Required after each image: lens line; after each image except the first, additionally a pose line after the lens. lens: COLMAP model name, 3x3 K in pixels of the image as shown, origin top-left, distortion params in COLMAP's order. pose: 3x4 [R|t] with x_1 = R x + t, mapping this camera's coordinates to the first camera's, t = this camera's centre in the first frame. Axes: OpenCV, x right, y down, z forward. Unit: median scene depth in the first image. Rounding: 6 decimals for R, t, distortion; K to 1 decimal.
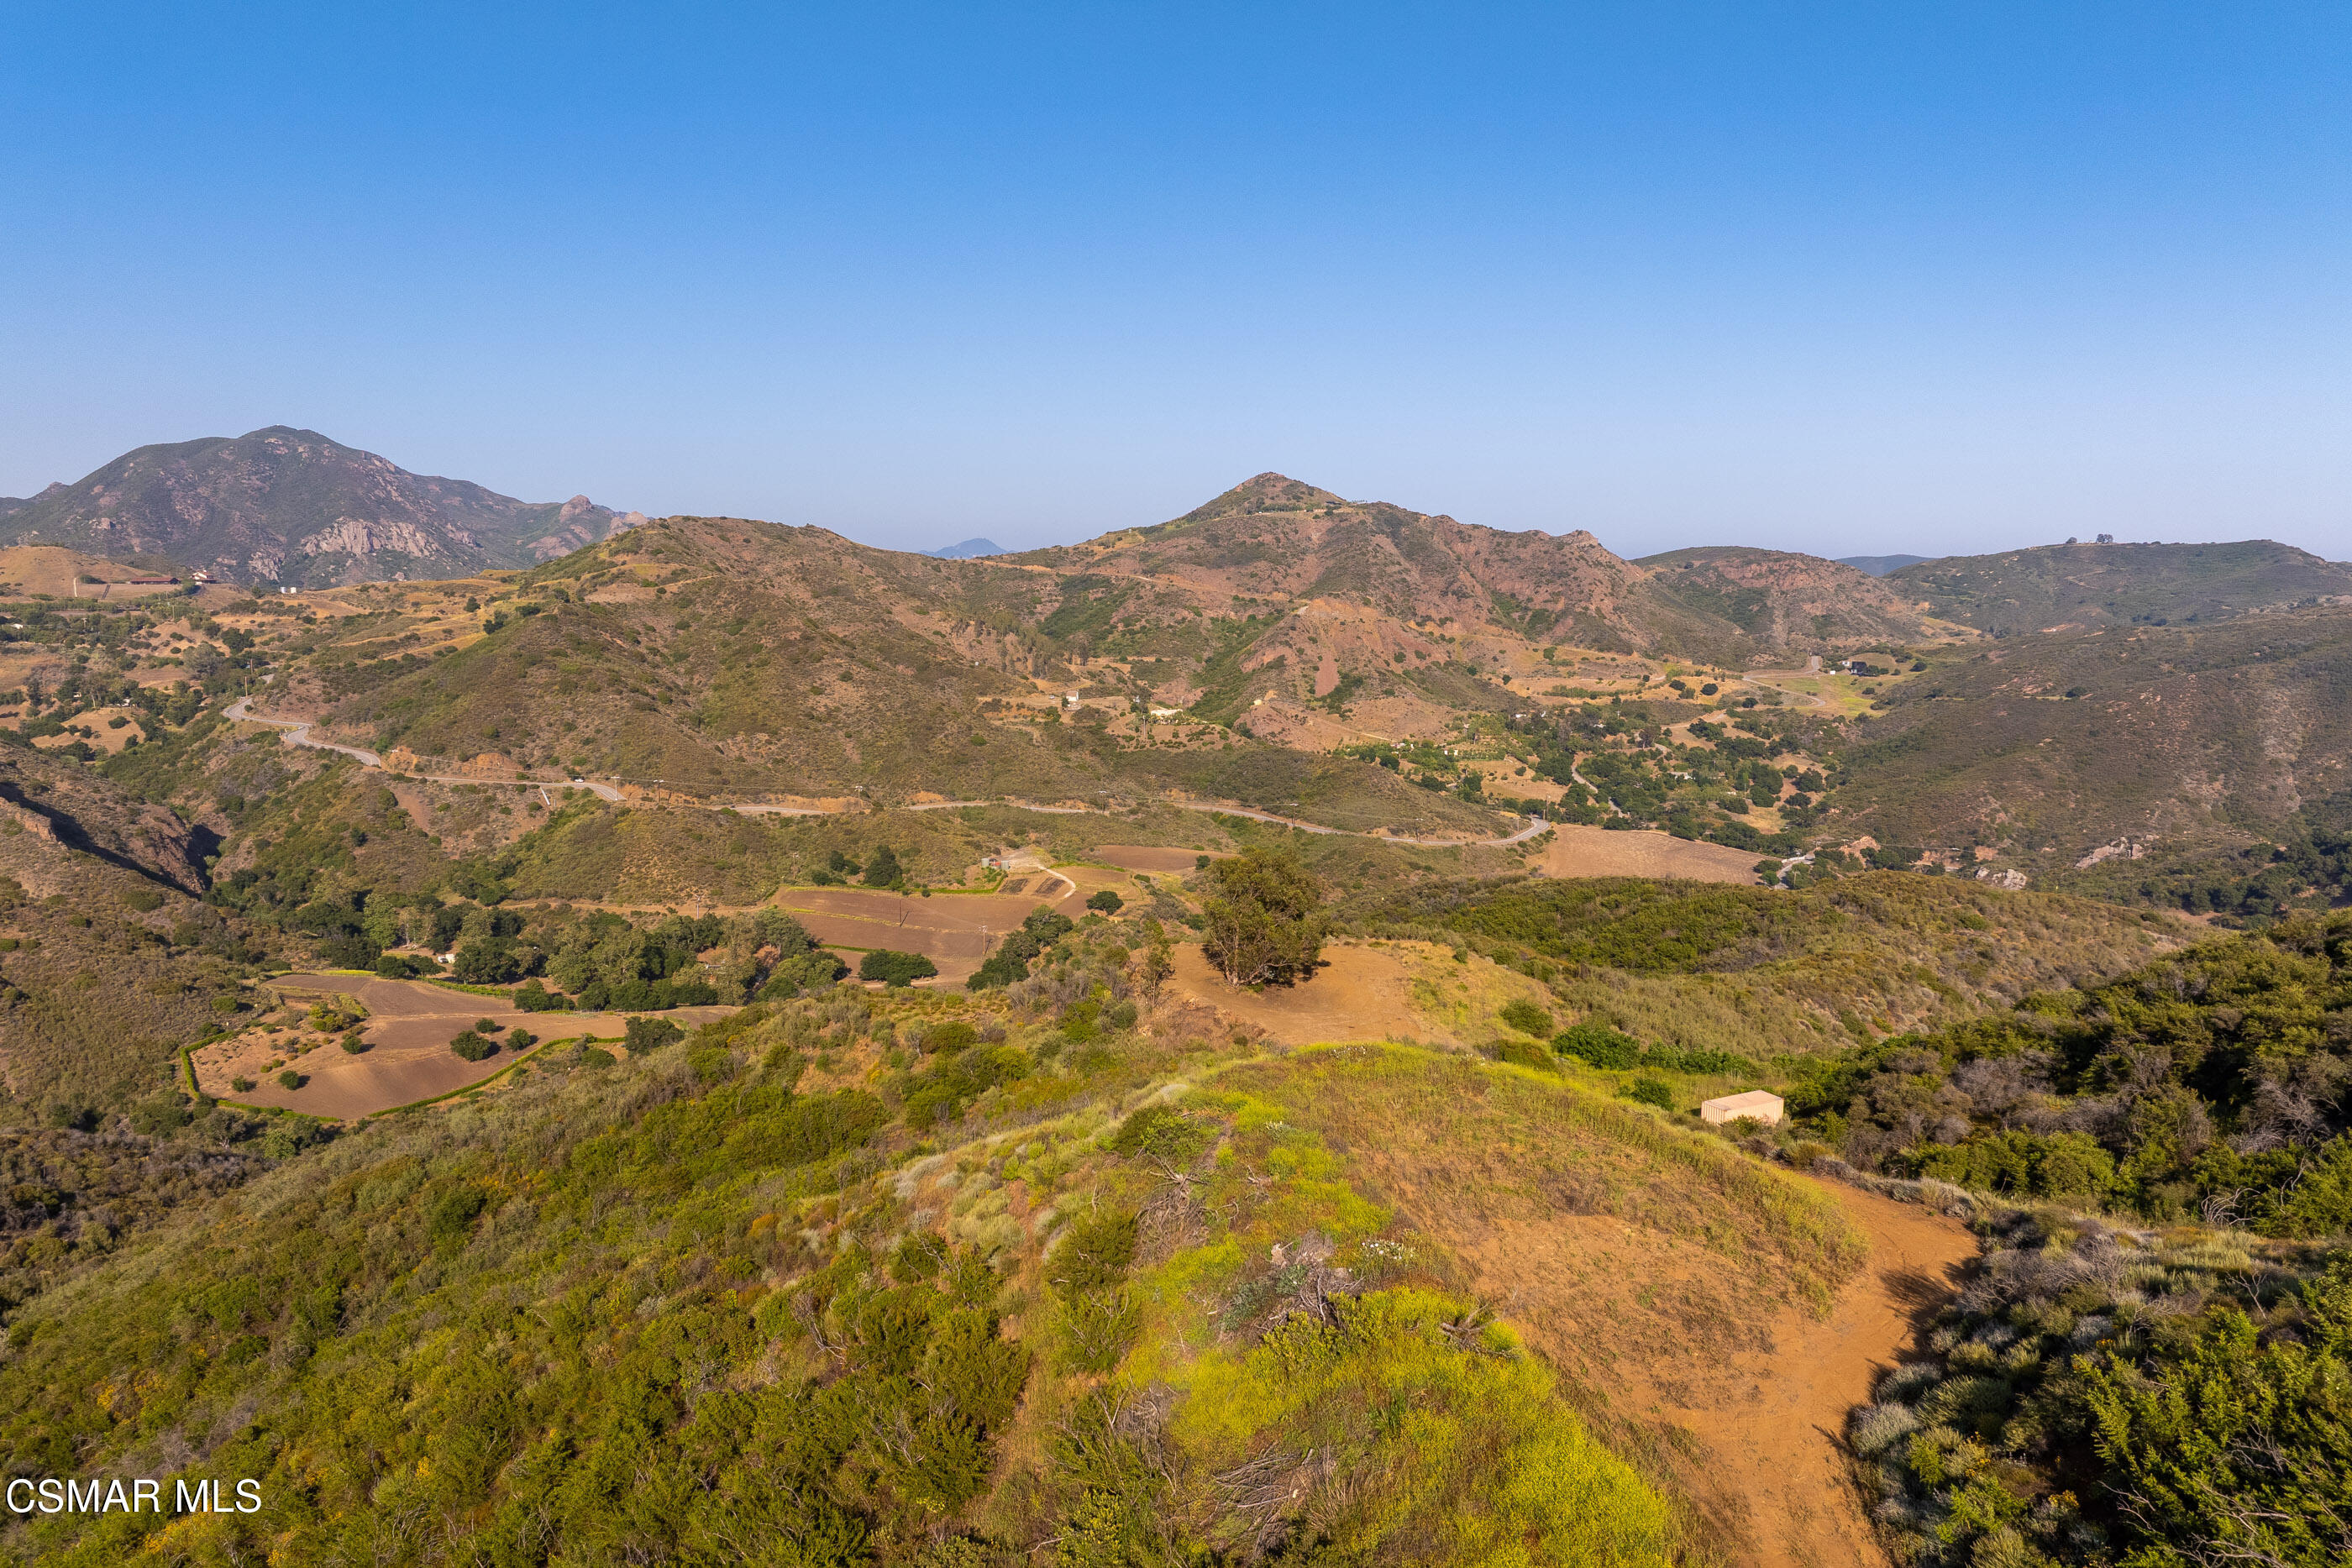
lens RADIAL K [[1662.7, 0, 1188.7], [0, 1662.7, 815.0], [0, 0, 1]] dist [-0.015057, -0.056205]
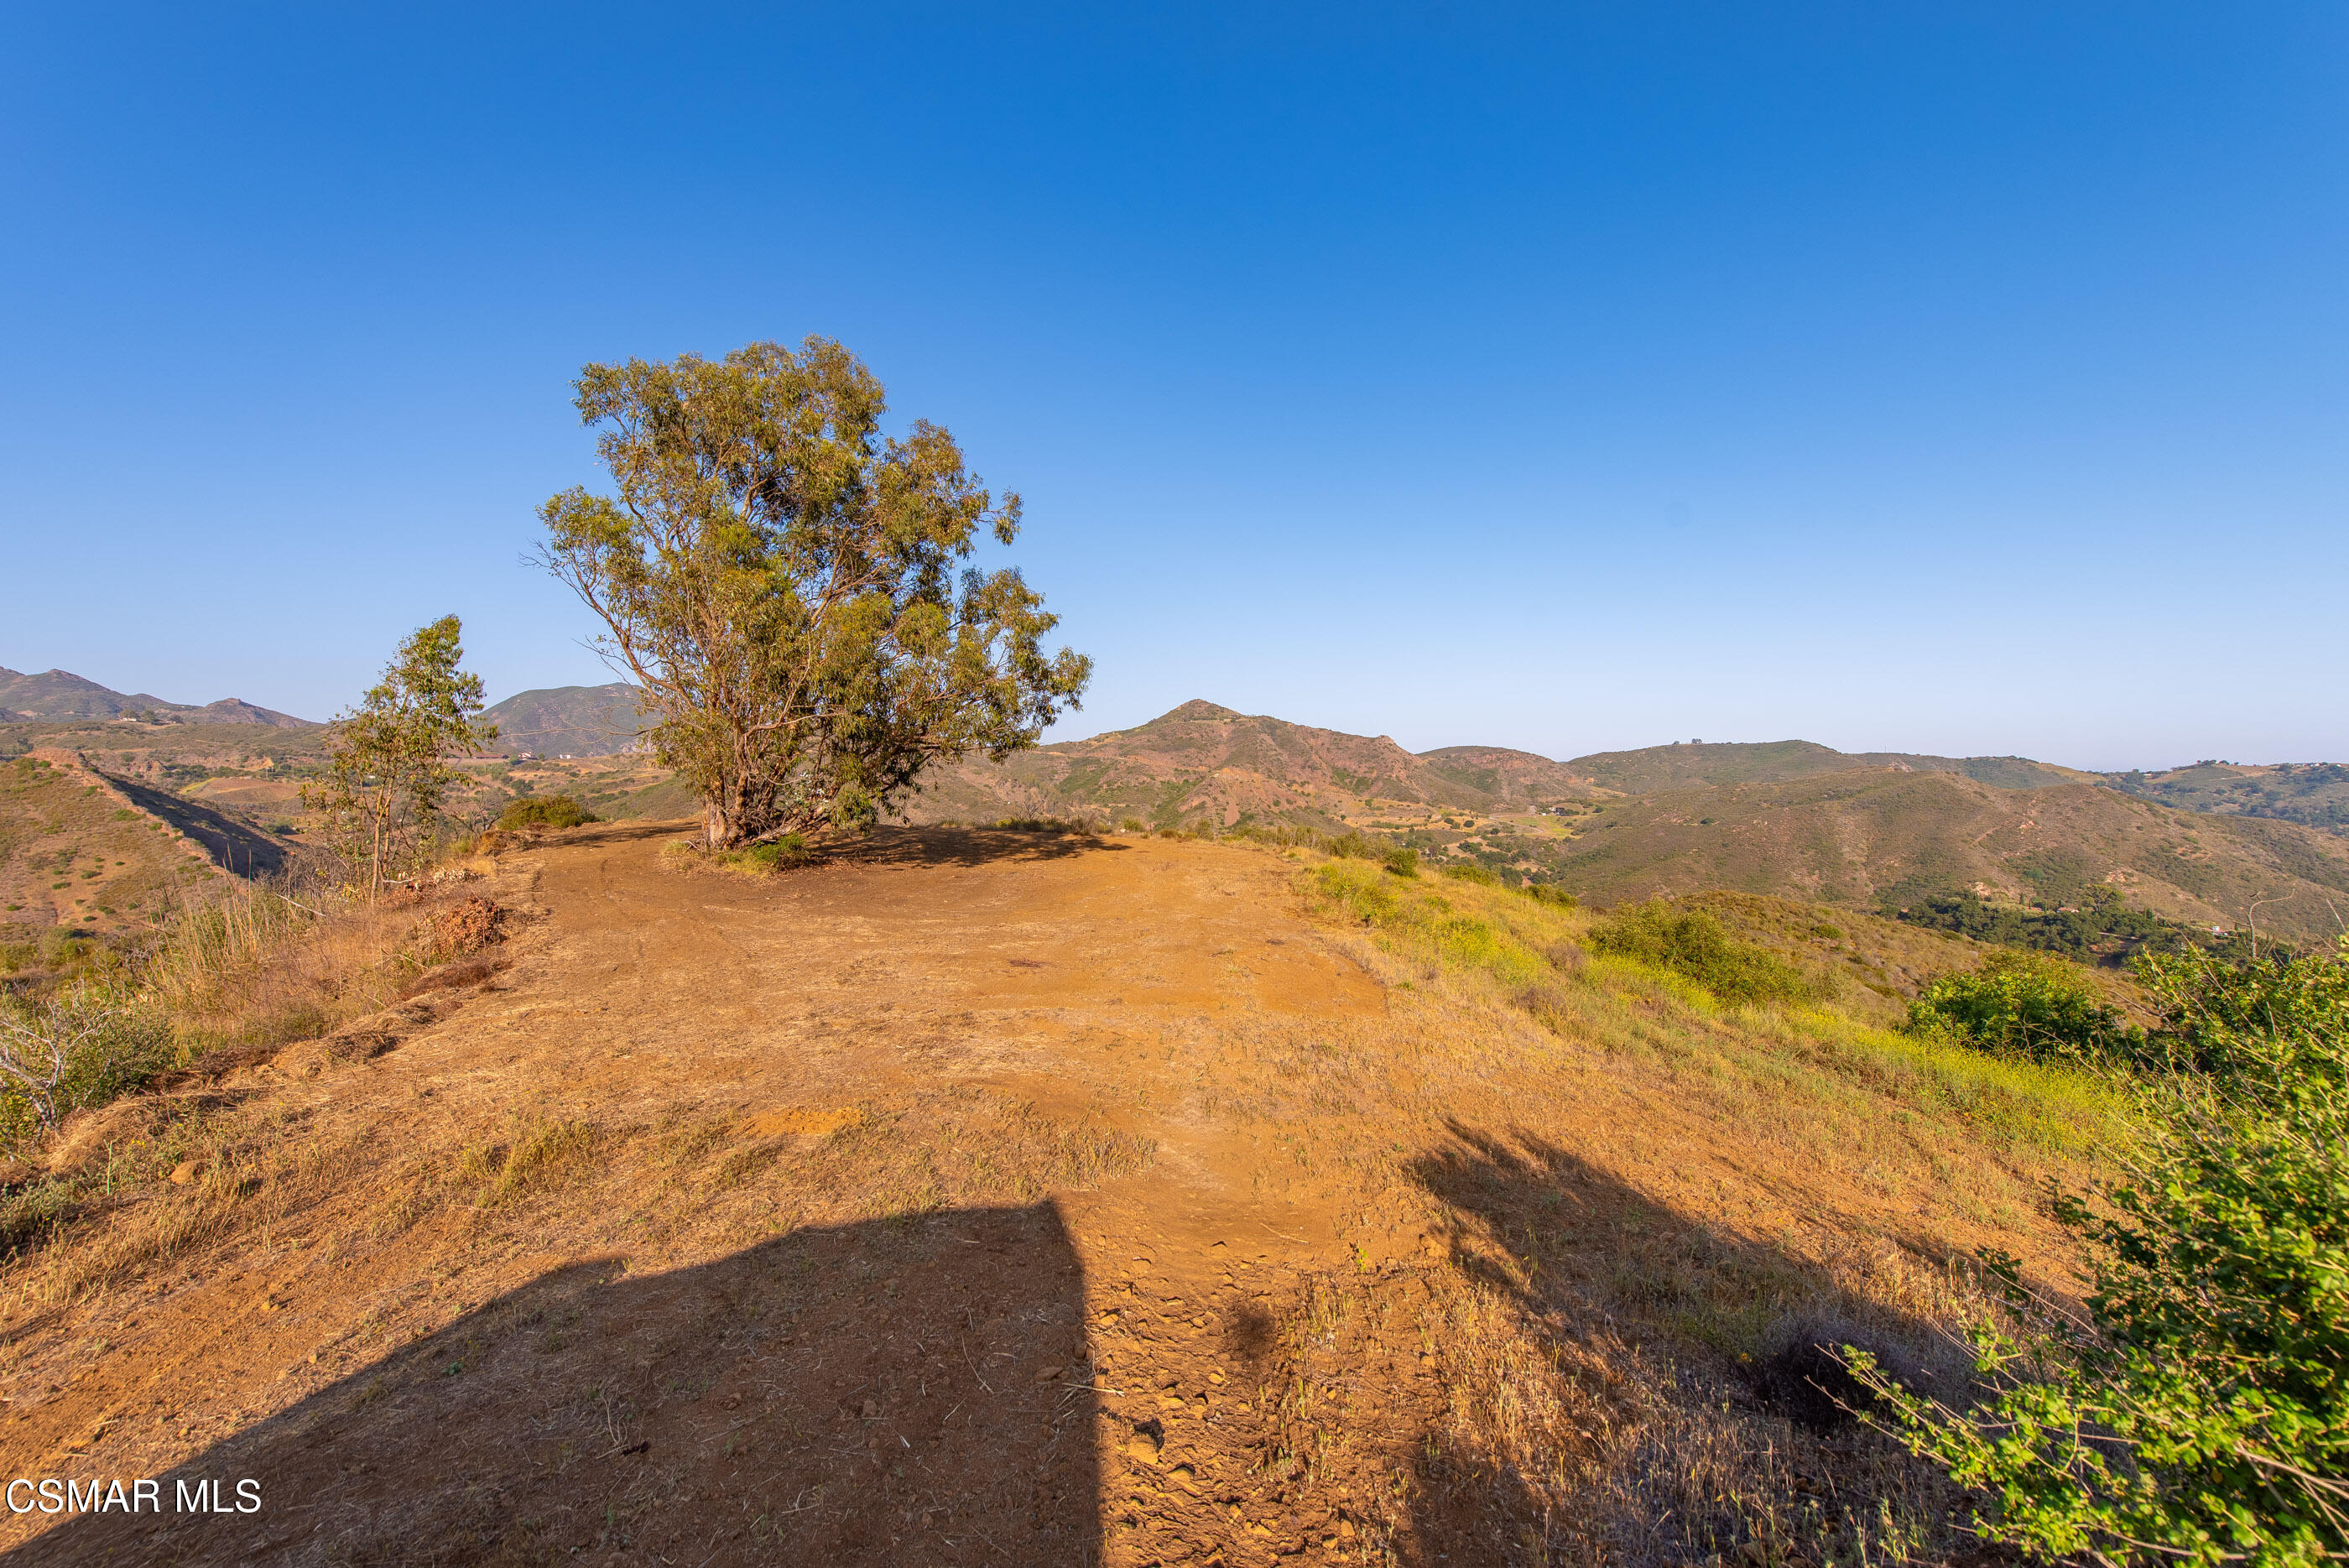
lens RADIAL K [[935.6, 0, 1175.5], [0, 935.6, 791.0], [0, 0, 1]] dist [0.019909, -0.006738]
pose [[0.999837, 0.000101, 0.018046, 0.013620], [0.002304, 0.991086, -0.133201, 0.015288], [-0.017899, 0.133221, 0.990925, 0.111006]]
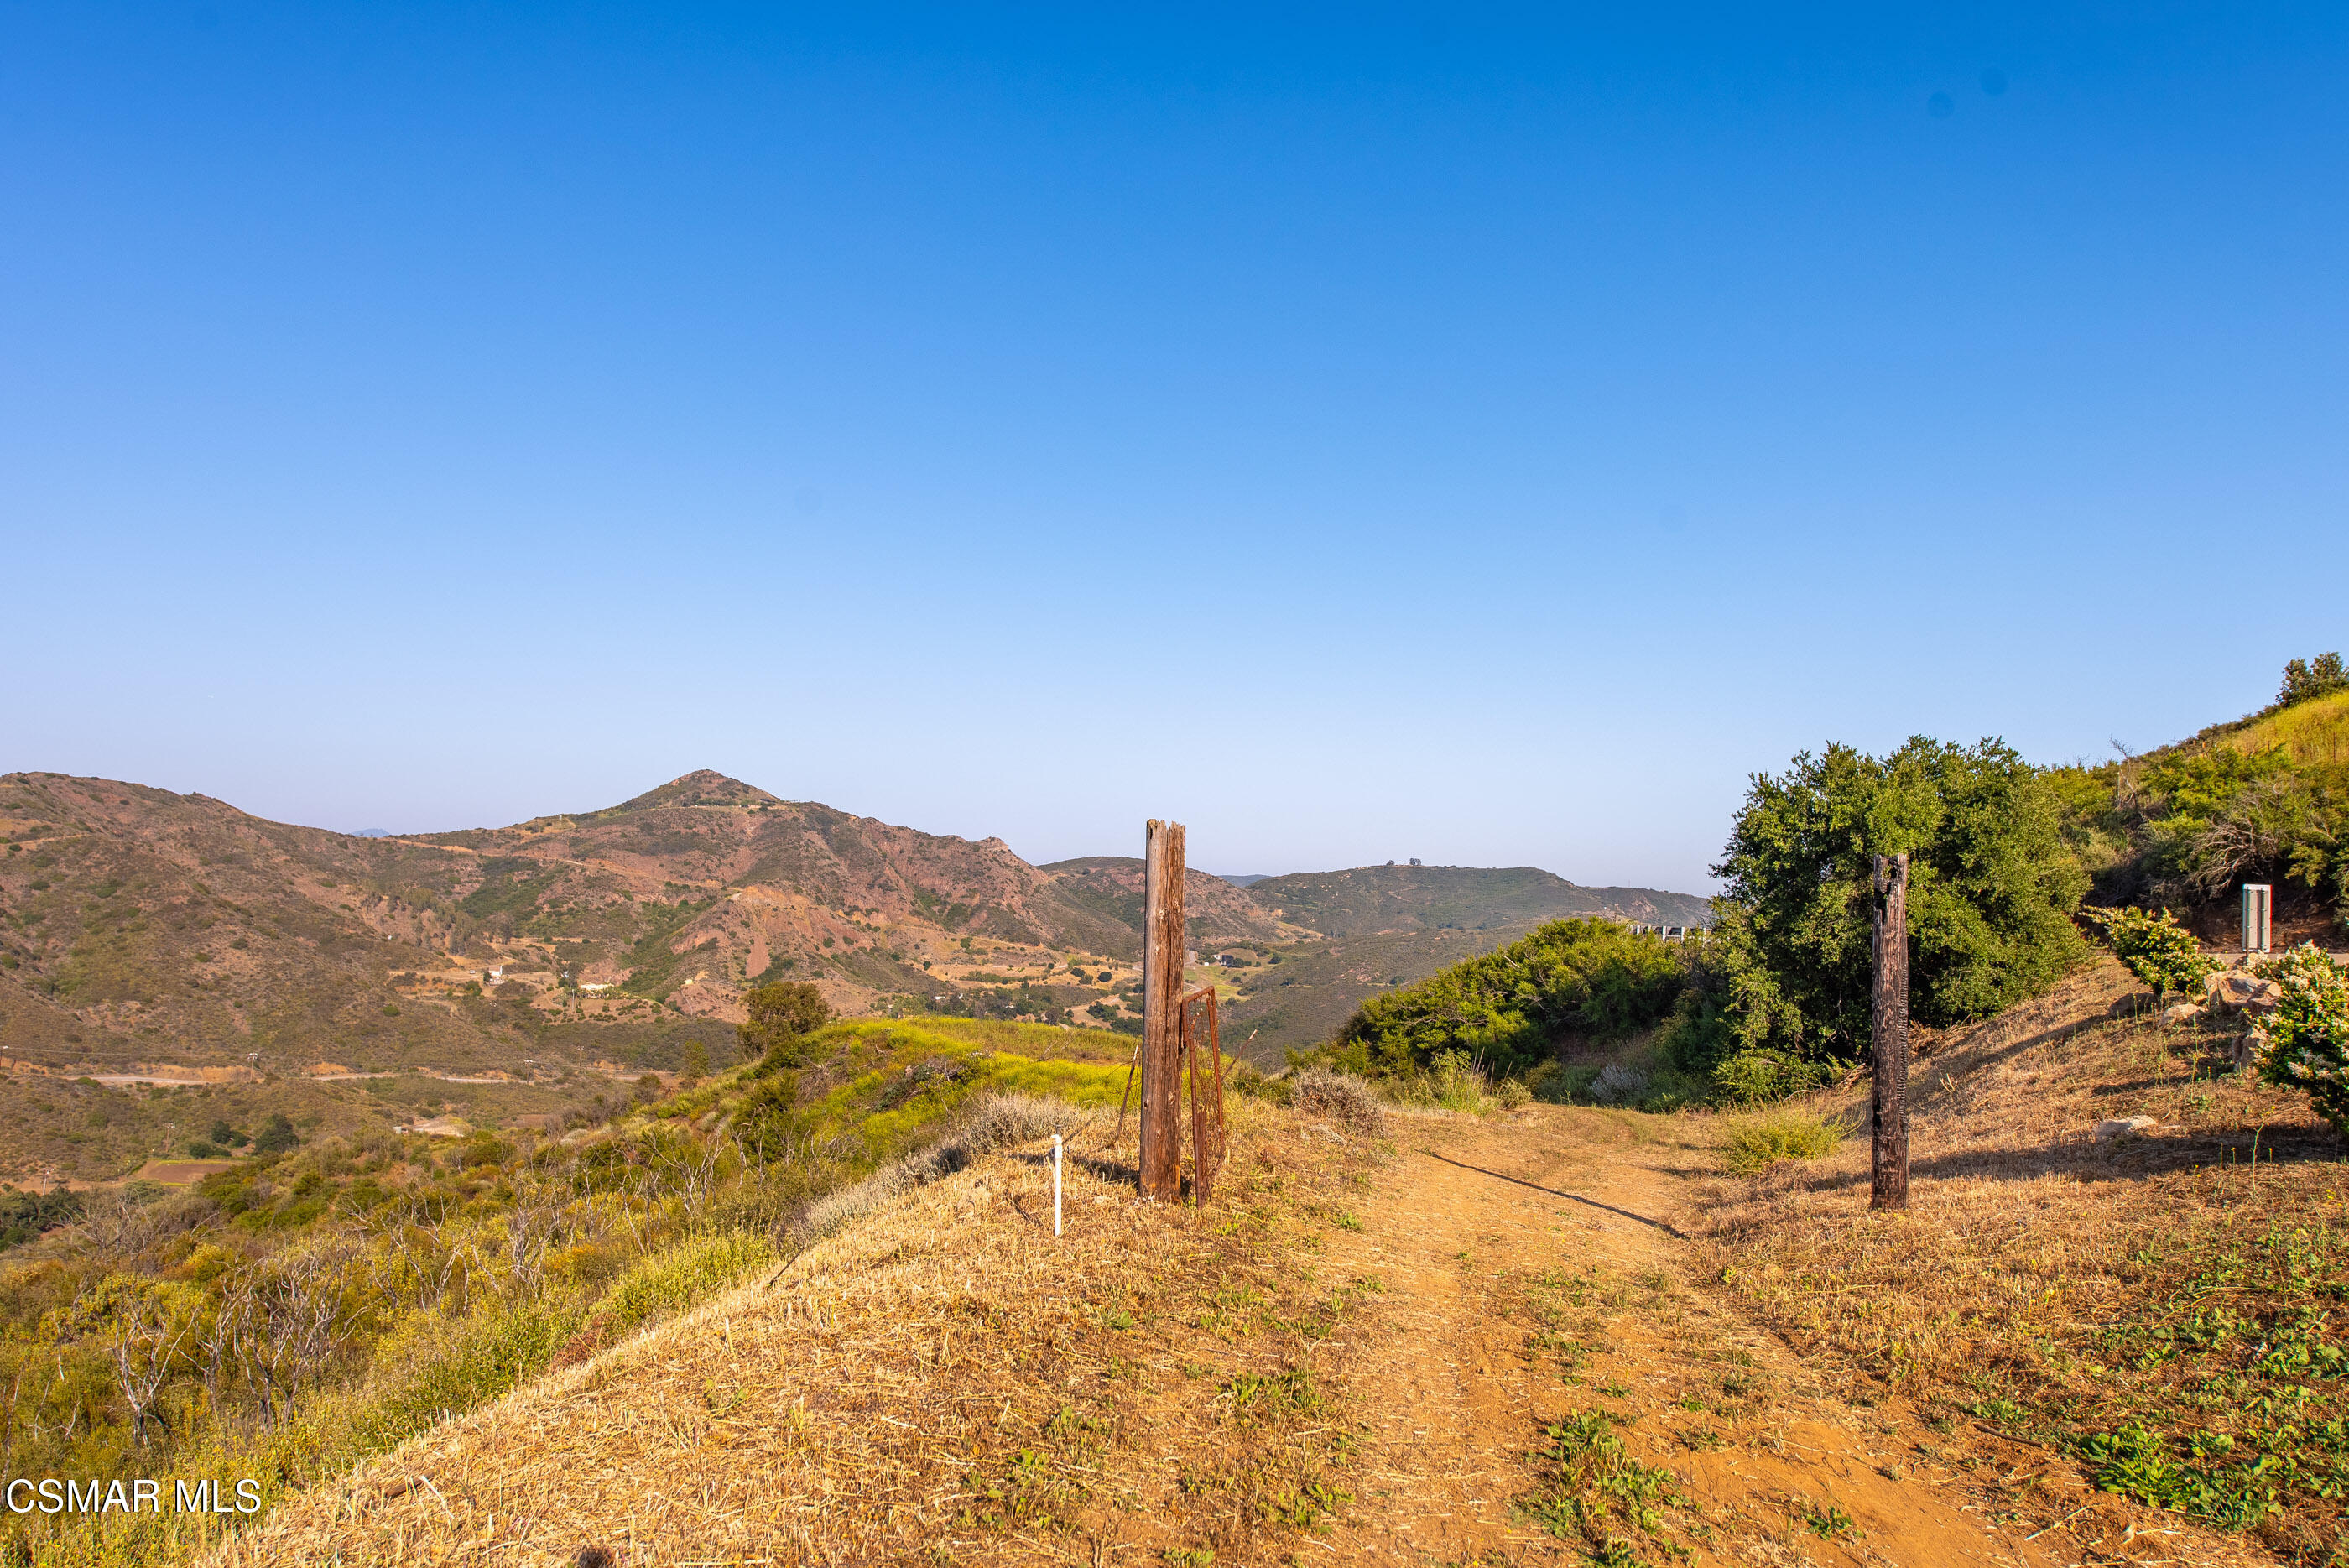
lens RADIAL K [[1558.2, 0, 1184.9], [0, 1558.2, 773.7], [0, 0, 1]] dist [0.034014, -0.028714]
pose [[0.936848, 0.058901, 0.344741, -0.012393], [0.015949, 0.977495, -0.210354, 0.015557], [-0.349373, 0.202568, 0.914825, -0.026358]]
